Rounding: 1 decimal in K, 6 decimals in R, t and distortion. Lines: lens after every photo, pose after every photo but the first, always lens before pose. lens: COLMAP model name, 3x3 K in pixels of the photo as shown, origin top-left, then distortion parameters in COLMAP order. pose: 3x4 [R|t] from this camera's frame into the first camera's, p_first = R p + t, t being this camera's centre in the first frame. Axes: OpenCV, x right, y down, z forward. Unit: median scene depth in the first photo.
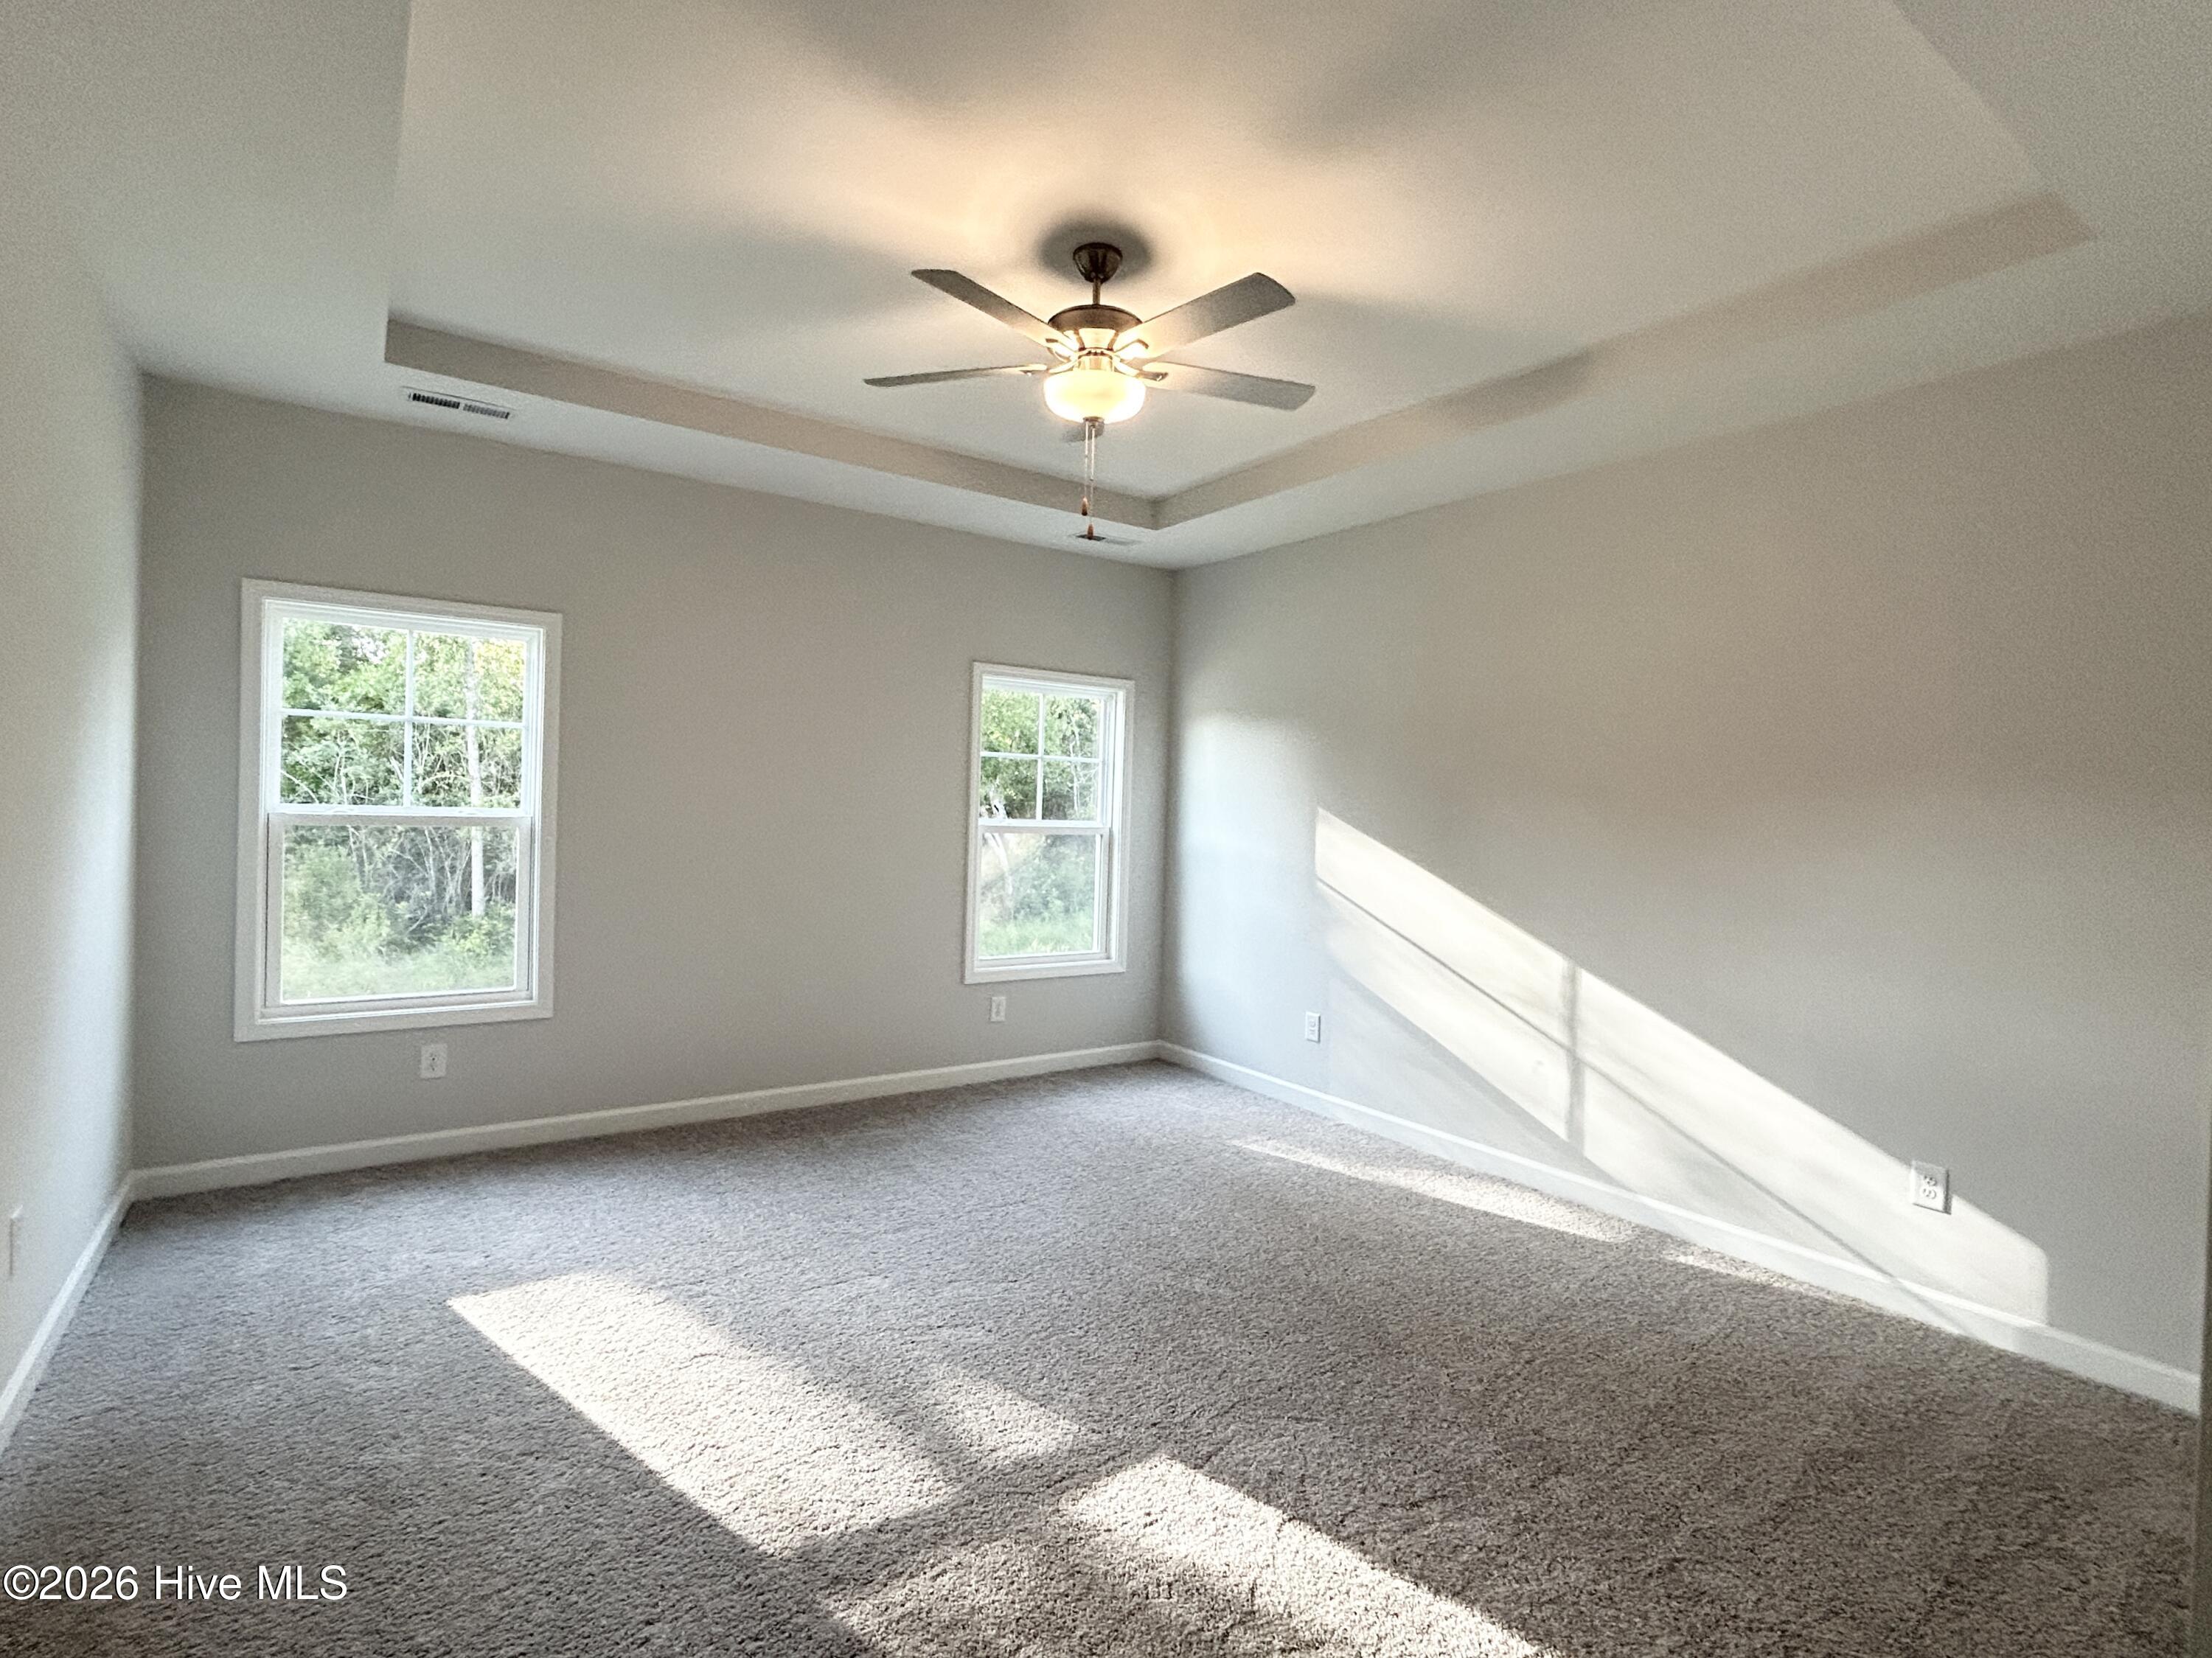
lens RADIAL K [[1072.0, 0, 1106.0], [0, 1072.0, 829.0], [0, 0, 1]] dist [0.001578, 0.000911]
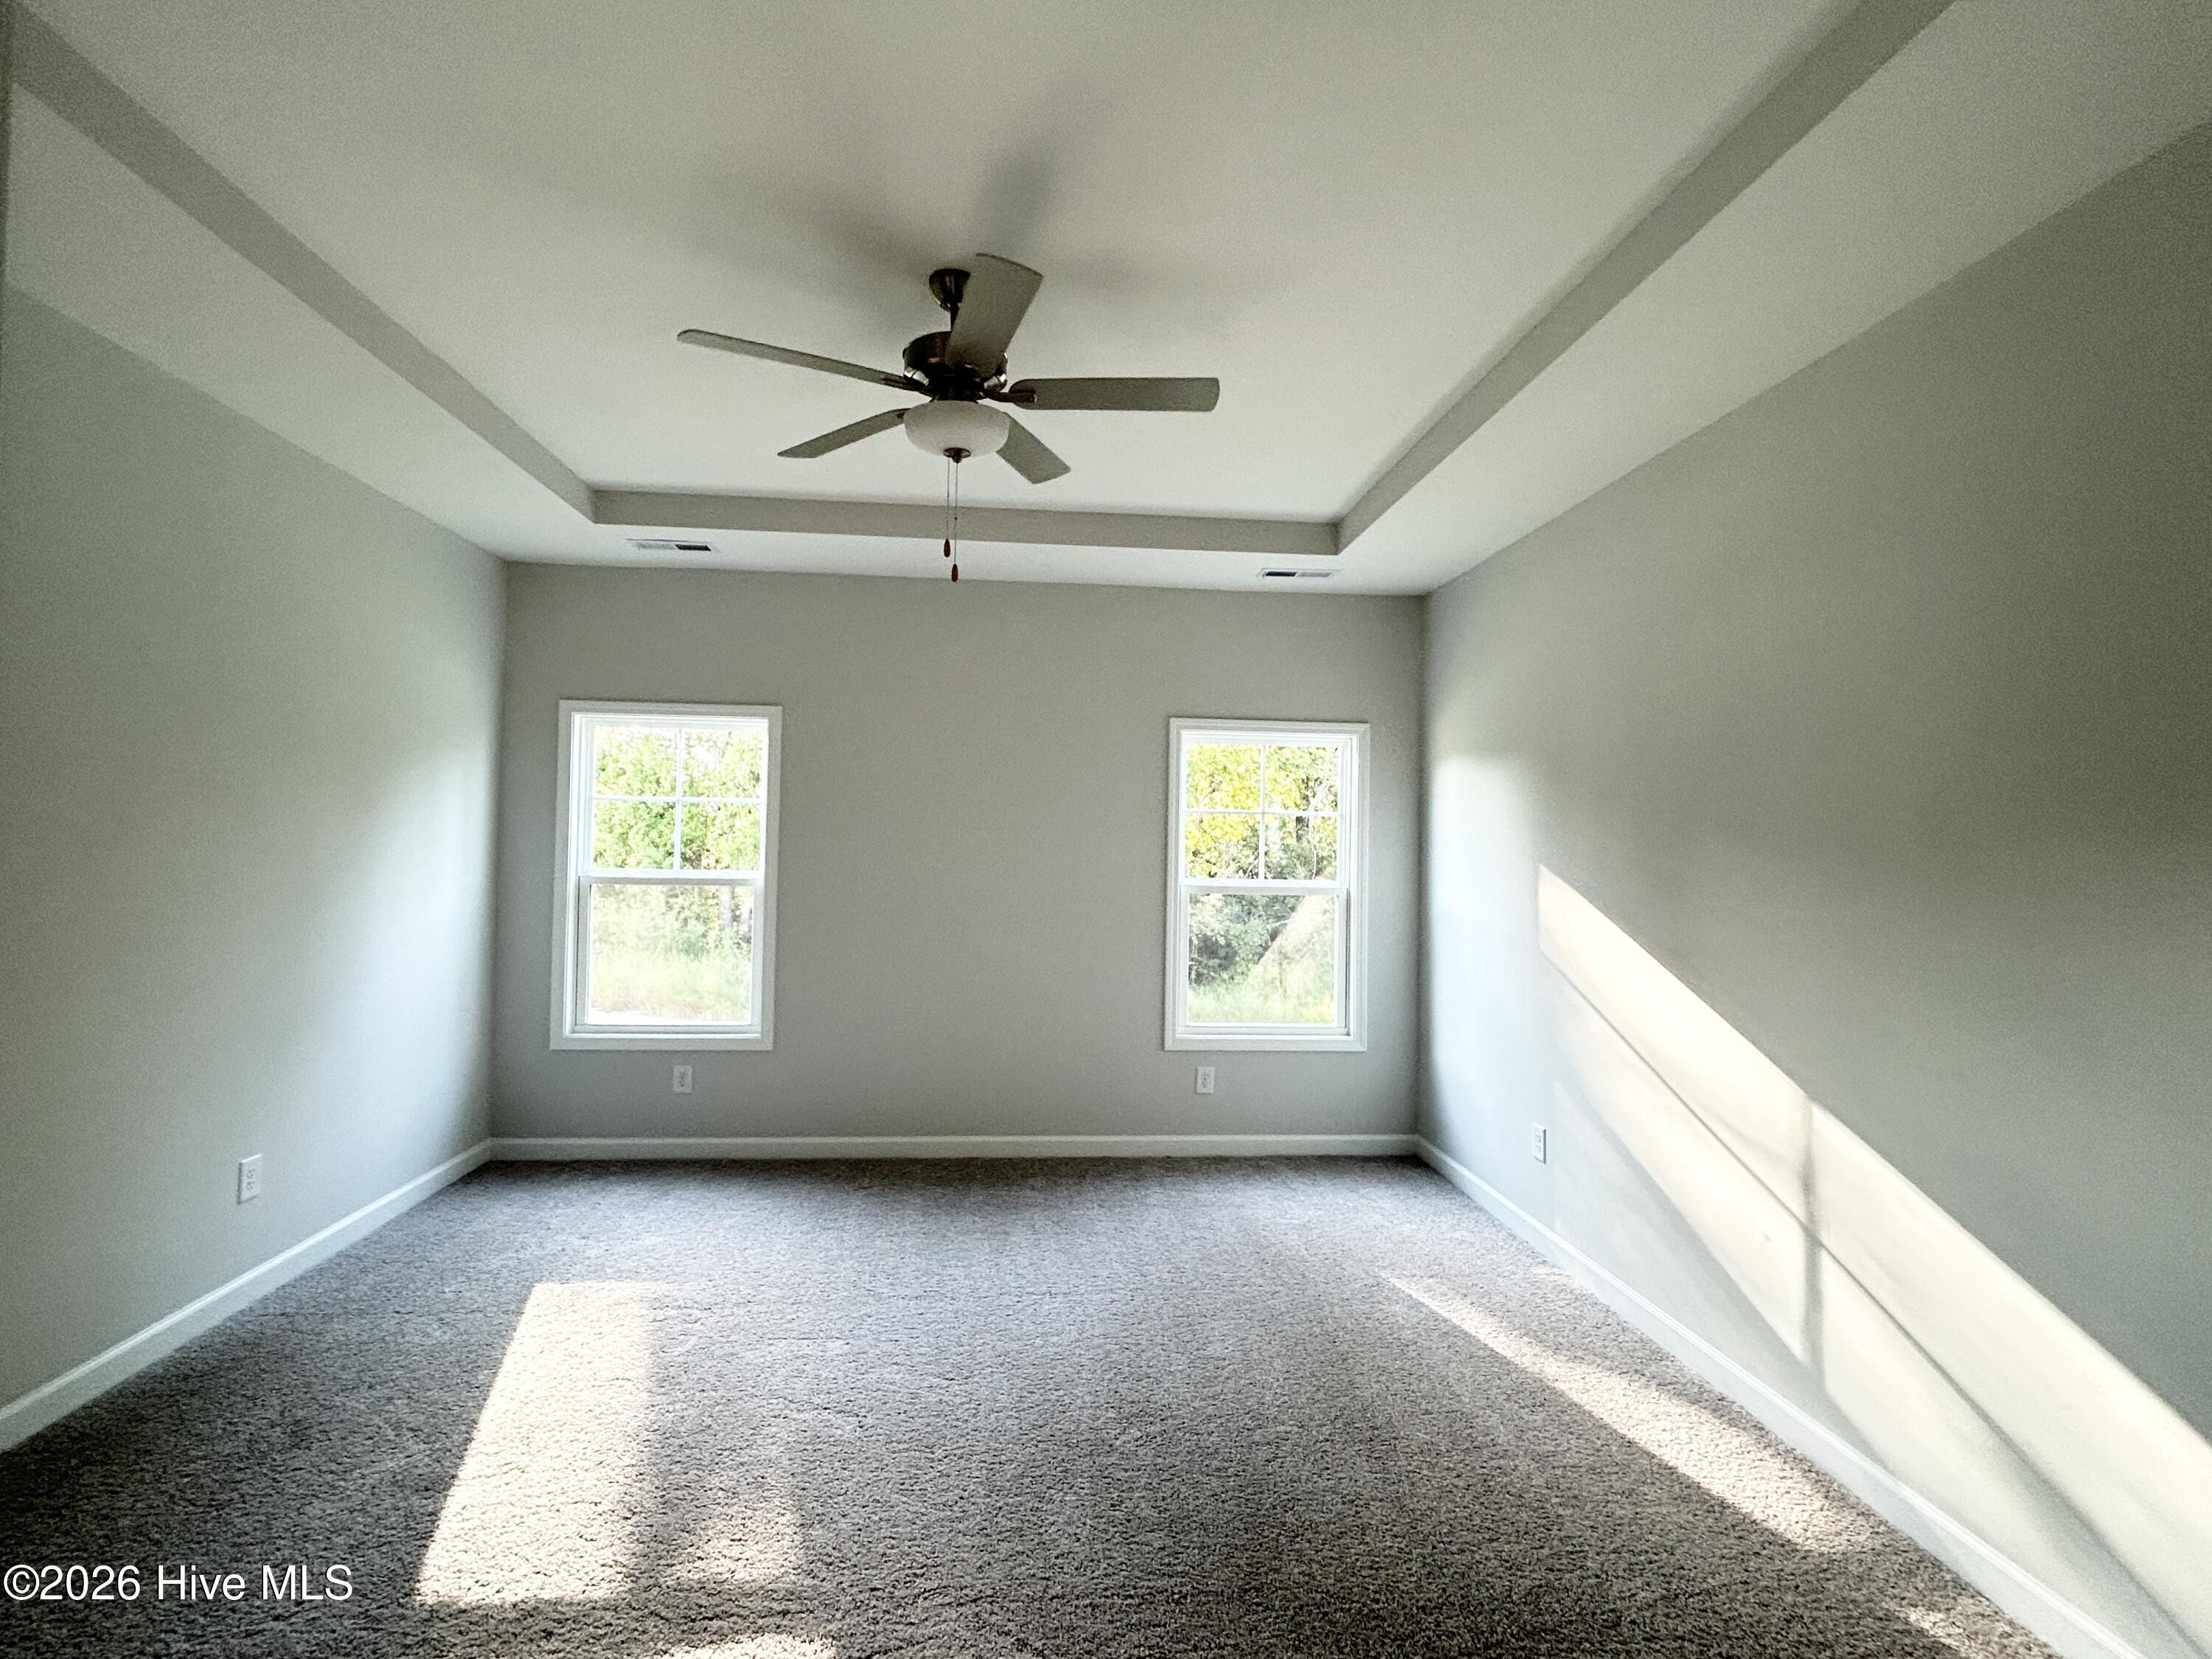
lens RADIAL K [[1031.8, 0, 1106.7], [0, 1031.8, 826.9], [0, 0, 1]] dist [0.001669, 0.000636]
pose [[0.863904, -0.026794, -0.502944, 0.433341], [-0.002665, 0.998327, -0.057763, -0.003043], [0.503650, 0.051242, 0.862387, 0.241400]]
